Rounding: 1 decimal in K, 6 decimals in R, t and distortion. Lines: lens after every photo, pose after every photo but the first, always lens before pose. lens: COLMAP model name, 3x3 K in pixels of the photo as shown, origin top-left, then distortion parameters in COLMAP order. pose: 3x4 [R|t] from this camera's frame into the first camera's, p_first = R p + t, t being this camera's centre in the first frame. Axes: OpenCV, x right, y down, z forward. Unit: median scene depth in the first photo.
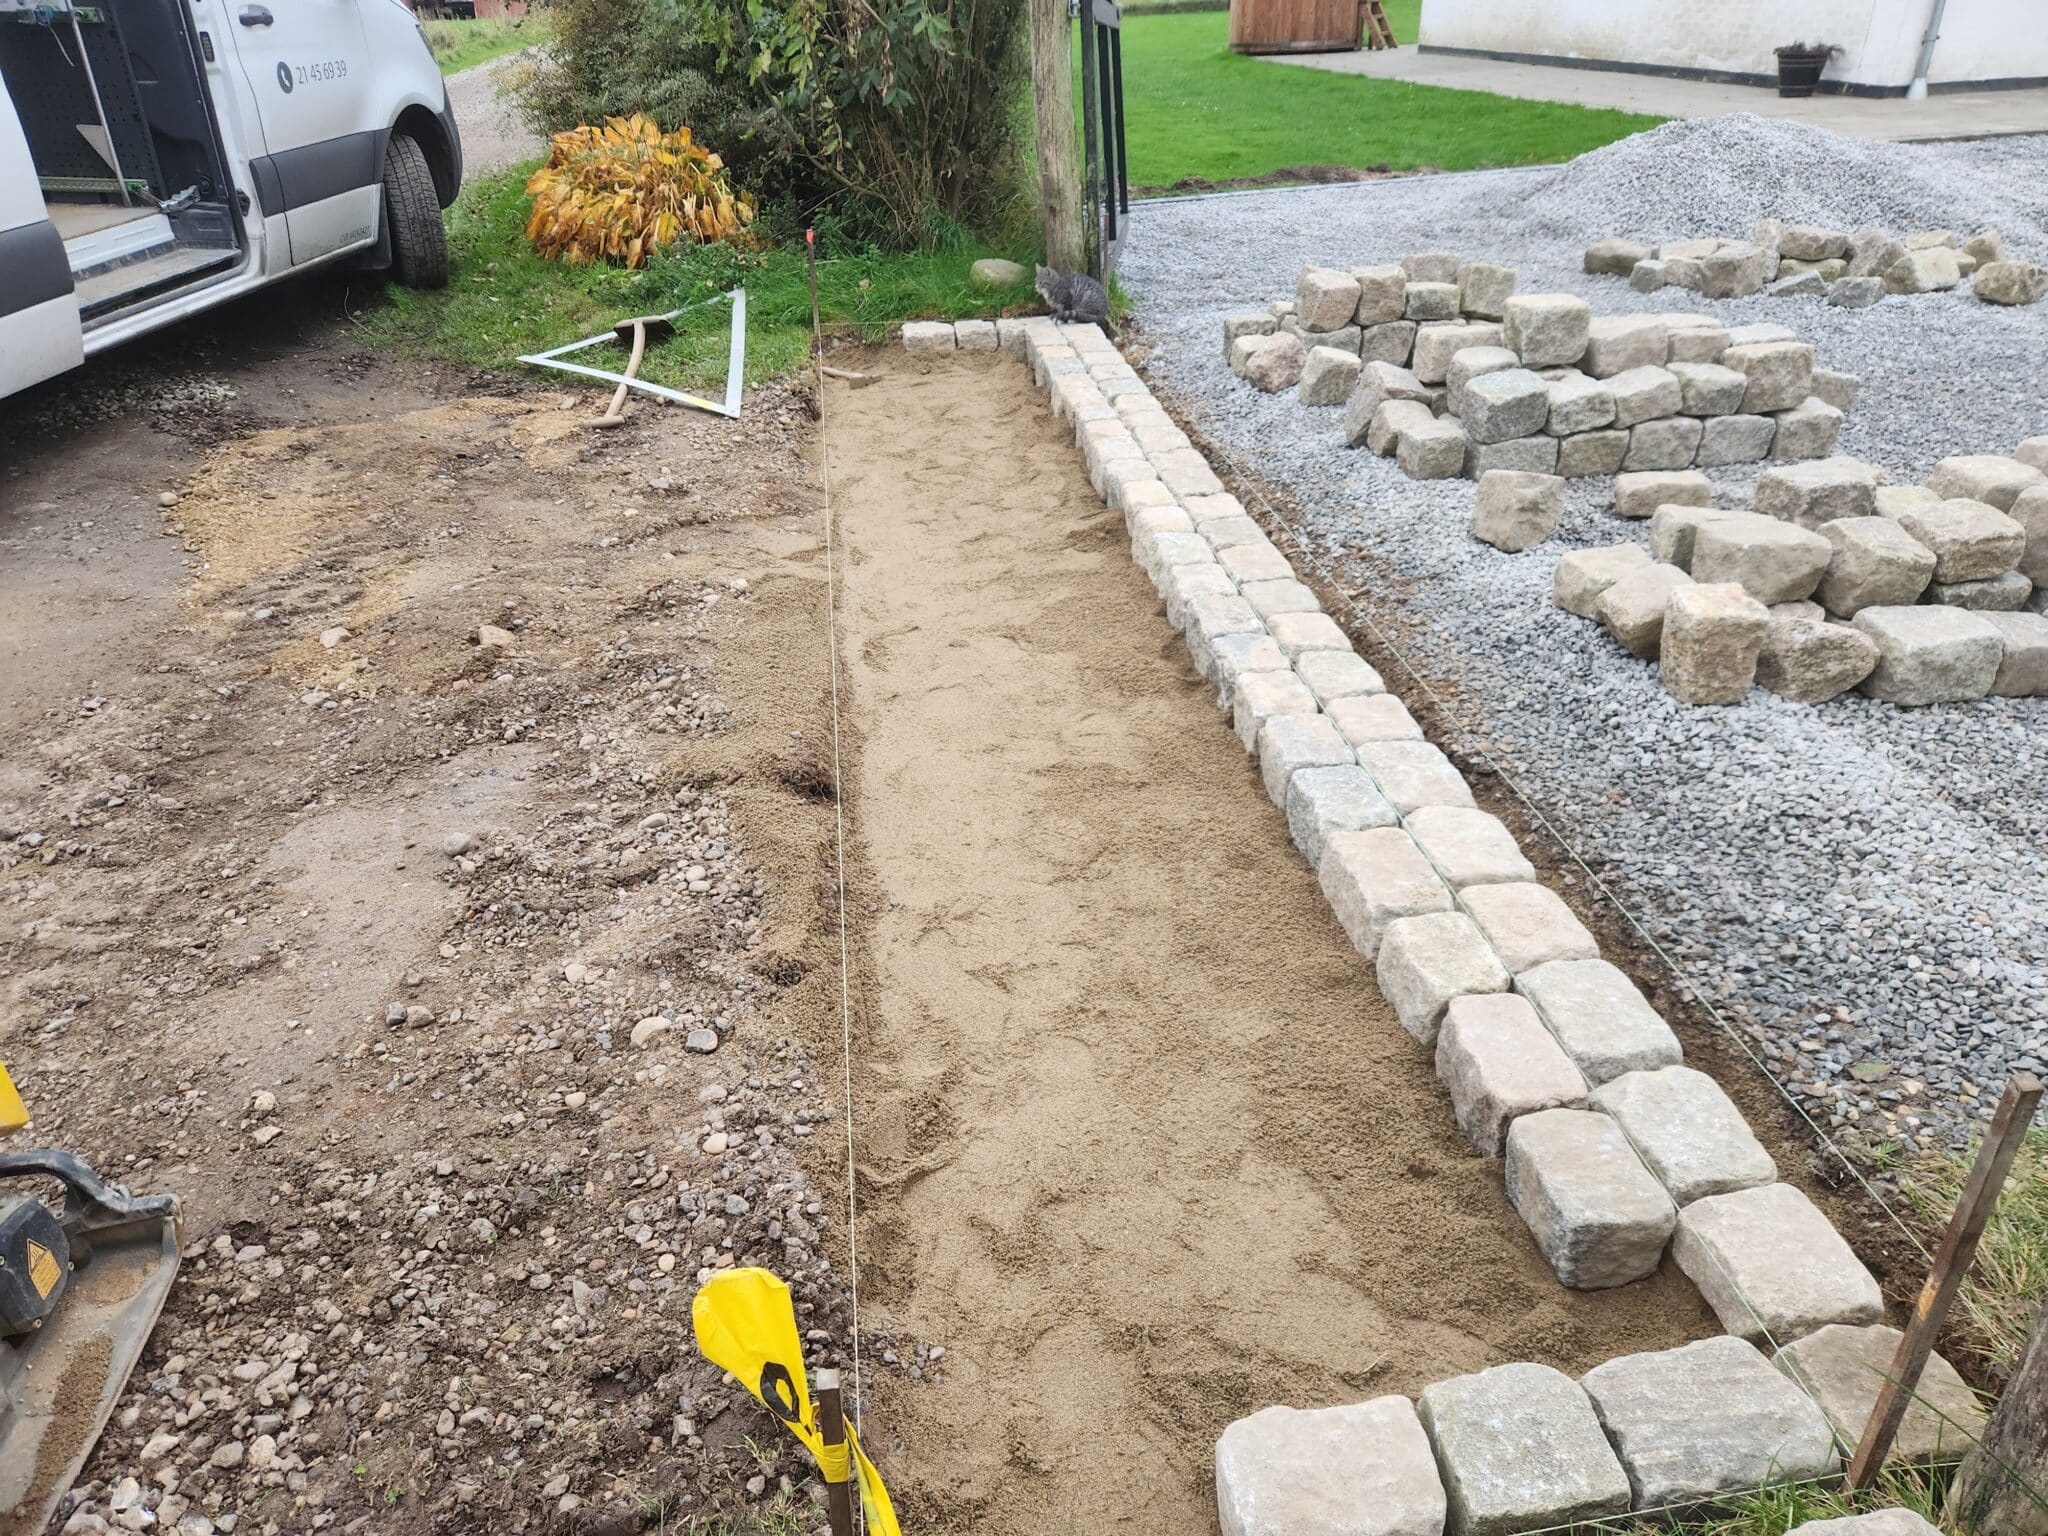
lens RADIAL K [[1379.5, 0, 1015.6], [0, 1379.5, 764.8], [0, 0, 1]] dist [0.079561, -0.077128]
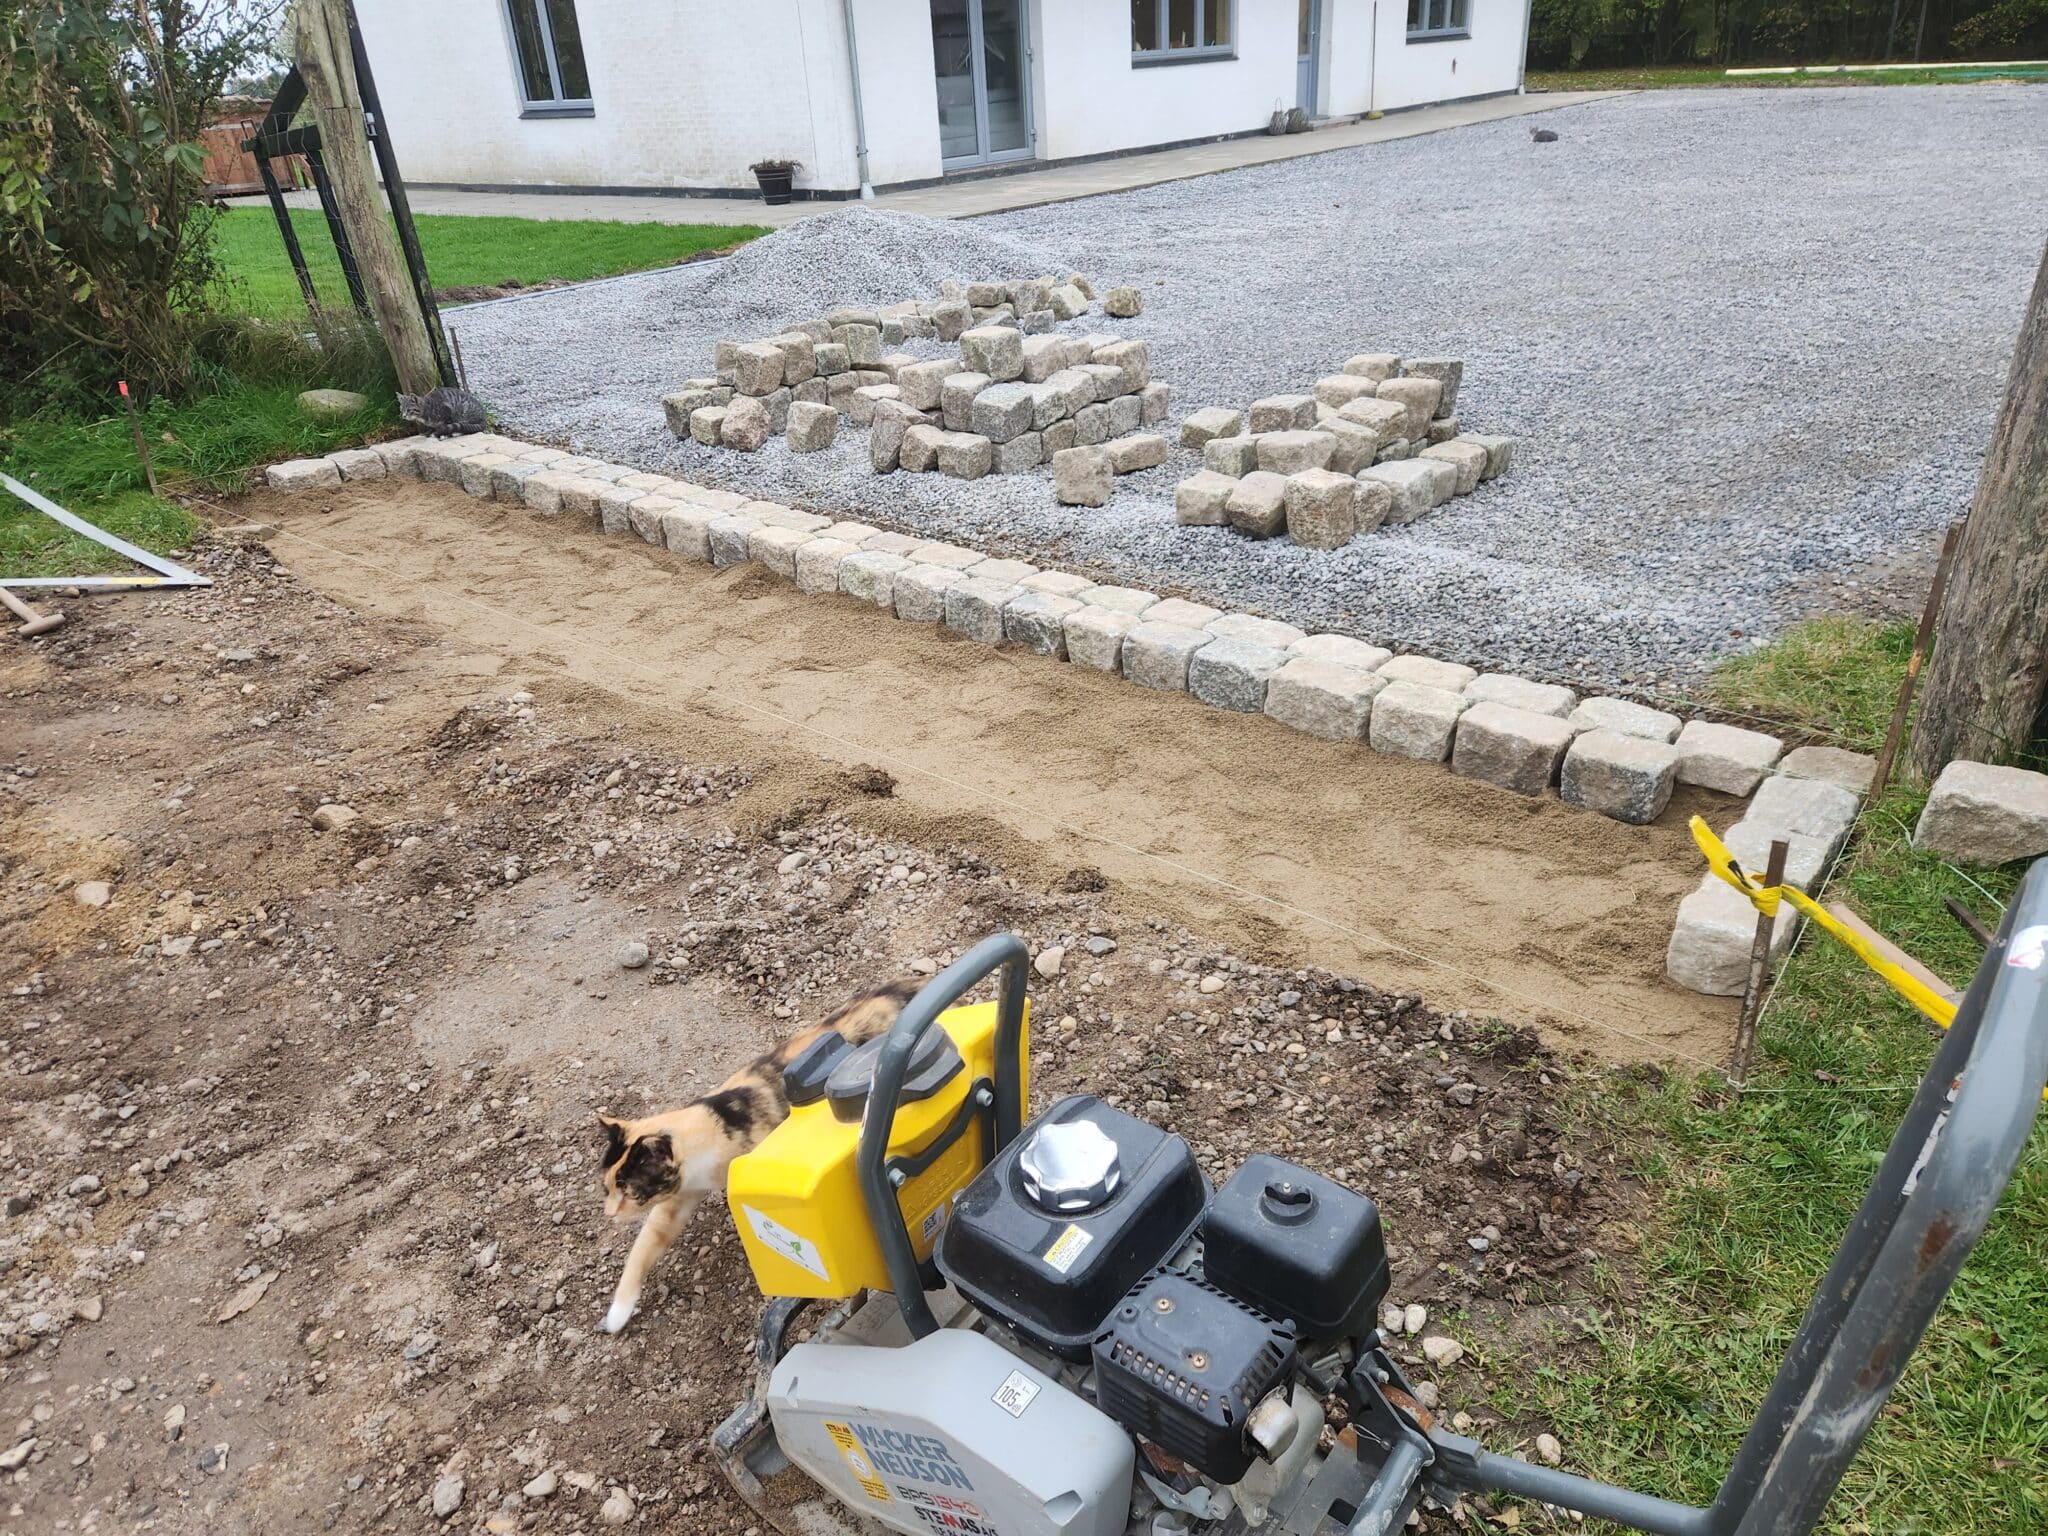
lens RADIAL K [[1379.5, 0, 1015.6], [0, 1379.5, 764.8], [0, 0, 1]] dist [0.079561, -0.077128]
pose [[0.732450, -0.305099, 0.608630, -0.500483], [0.354439, 0.934147, 0.041731, -0.007388], [-0.581282, 0.185157, 0.792356, 0.057719]]
